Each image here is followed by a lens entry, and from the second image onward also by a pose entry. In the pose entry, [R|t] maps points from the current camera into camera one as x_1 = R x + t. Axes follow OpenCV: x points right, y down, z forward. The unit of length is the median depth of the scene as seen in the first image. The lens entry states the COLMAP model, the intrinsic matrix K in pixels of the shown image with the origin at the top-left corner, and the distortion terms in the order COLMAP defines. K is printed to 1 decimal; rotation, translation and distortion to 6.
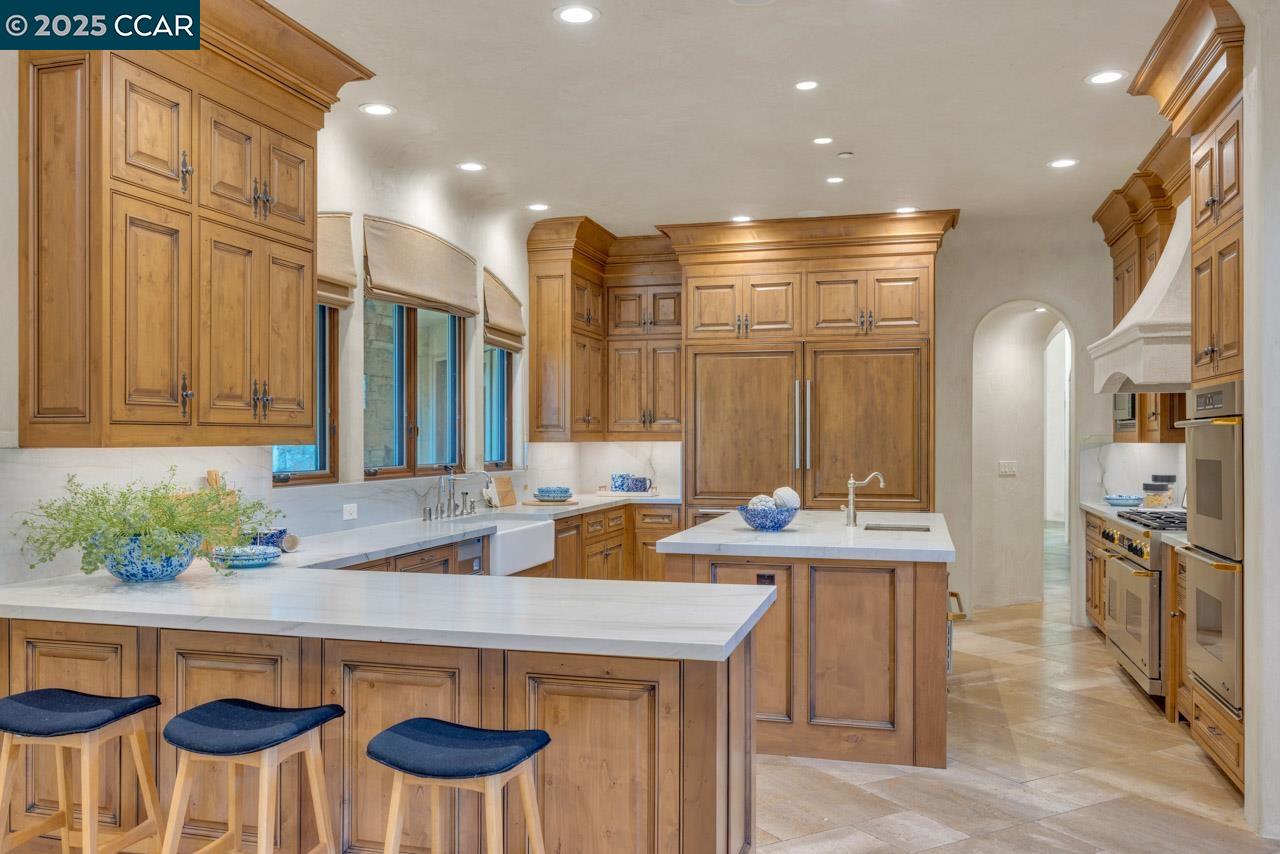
lens RADIAL K [[1027.6, 0, 638.9], [0, 1027.6, 429.5], [0, 0, 1]] dist [-0.005504, 0.004343]
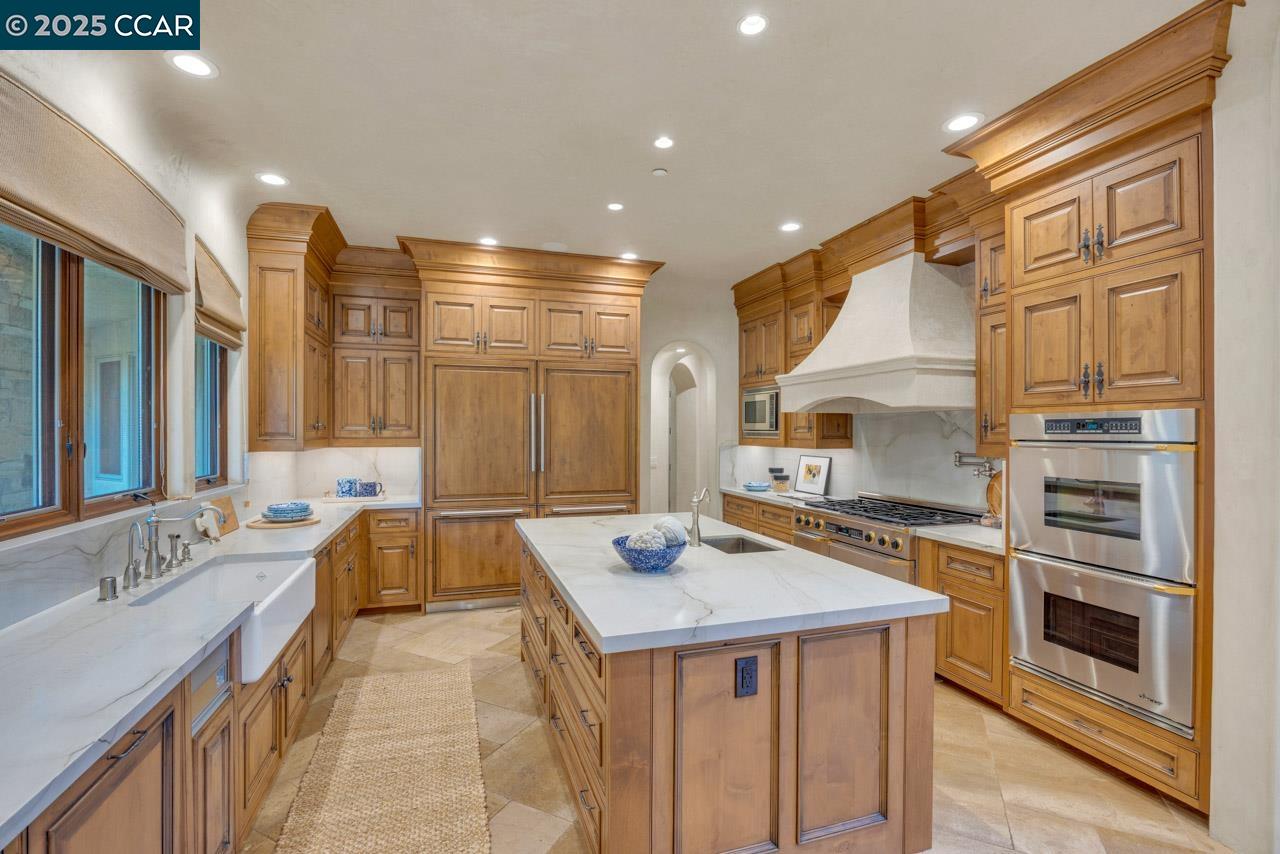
lens RADIAL K [[568.3, 0, 636.0], [0, 568.3, 432.6], [0, 0, 1]] dist [-0.016958, 0.000896]
pose [[0.838434, 0.000676, 0.545002, -0.092991], [-0.008085, 0.999905, 0.011197, -0.012846], [-0.544943, -0.013794, 0.838360, 0.412671]]
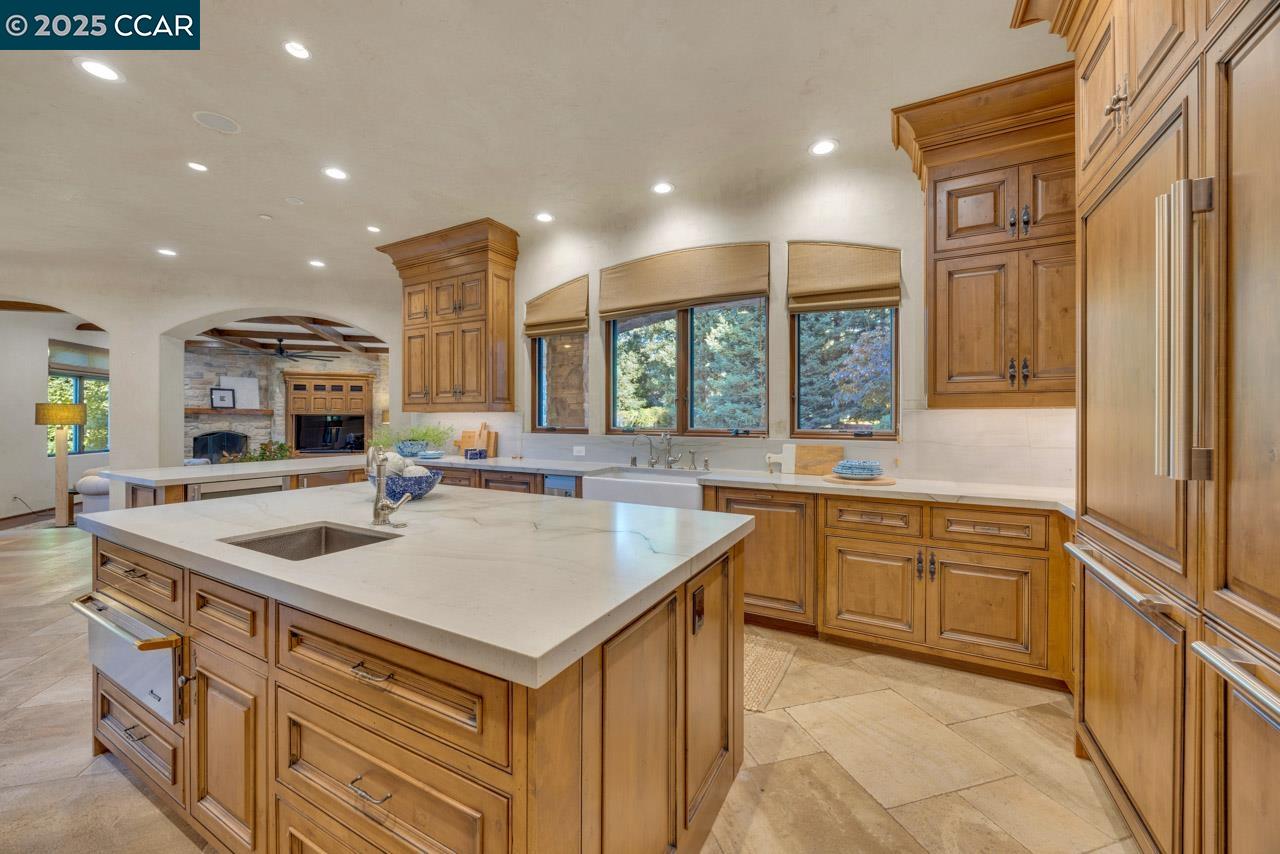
lens RADIAL K [[495.1, 0, 629.1], [0, 495.1, 423.2], [0, 0, 1]] dist [0.002416, 0.000260]
pose [[-0.239643, 0.008099, -0.970827, 0.342919], [0.005443, 0.999961, 0.006998, 0.019401], [0.970846, -0.003607, -0.239678, 0.878188]]
